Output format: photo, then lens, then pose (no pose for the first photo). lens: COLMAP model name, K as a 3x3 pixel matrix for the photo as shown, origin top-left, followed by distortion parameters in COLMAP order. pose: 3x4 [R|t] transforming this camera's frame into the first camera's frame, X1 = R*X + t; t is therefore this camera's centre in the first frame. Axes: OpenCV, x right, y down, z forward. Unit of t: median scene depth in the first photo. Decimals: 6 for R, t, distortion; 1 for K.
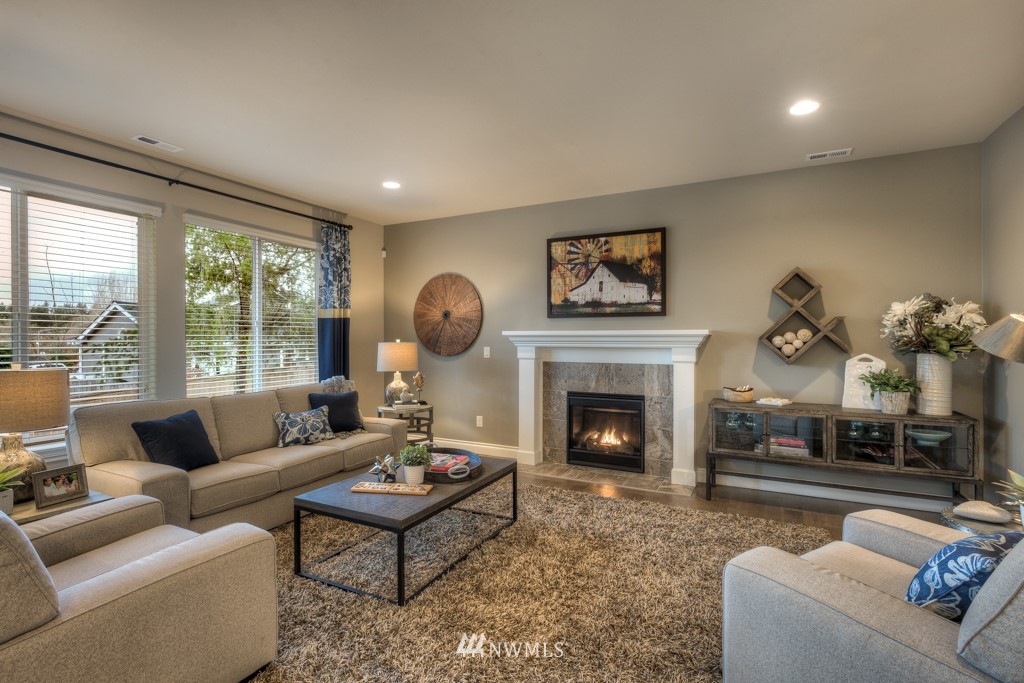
lens RADIAL K [[492.1, 0, 508.9], [0, 492.1, 338.0], [0, 0, 1]] dist [-0.001056, -0.000440]
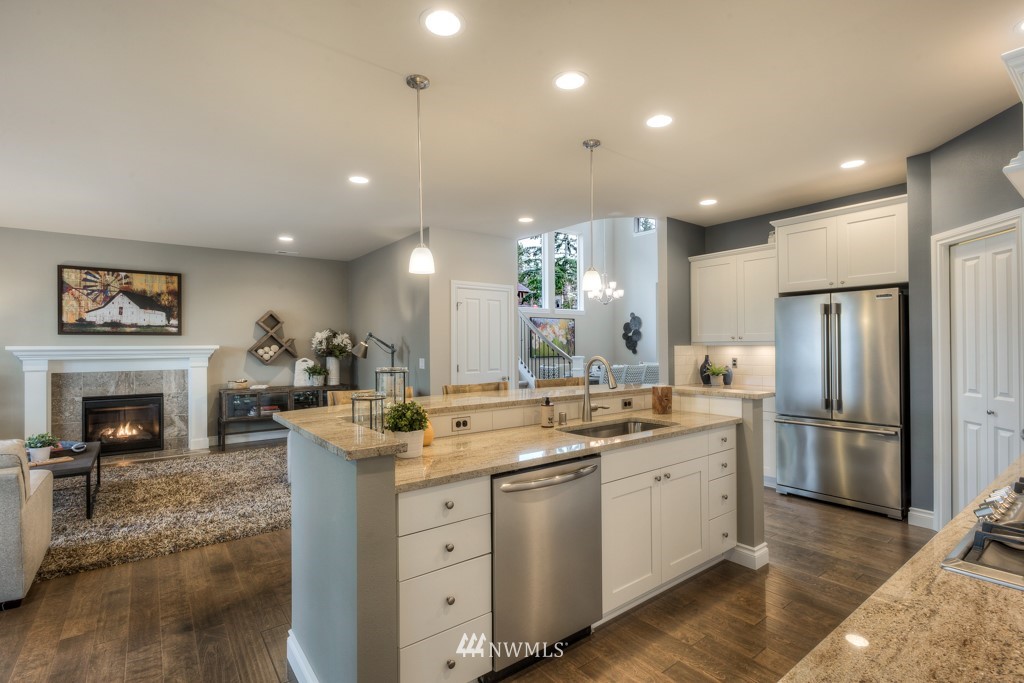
lens RADIAL K [[492.1, 0, 514.5], [0, 492.1, 347.7], [0, 0, 1]] dist [-0.001056, -0.000440]
pose [[0.456771, -0.008897, 0.889540, -0.507771], [0.005840, 0.999958, 0.007002, -0.013625], [-0.889565, 0.001997, 0.456804, -0.510411]]
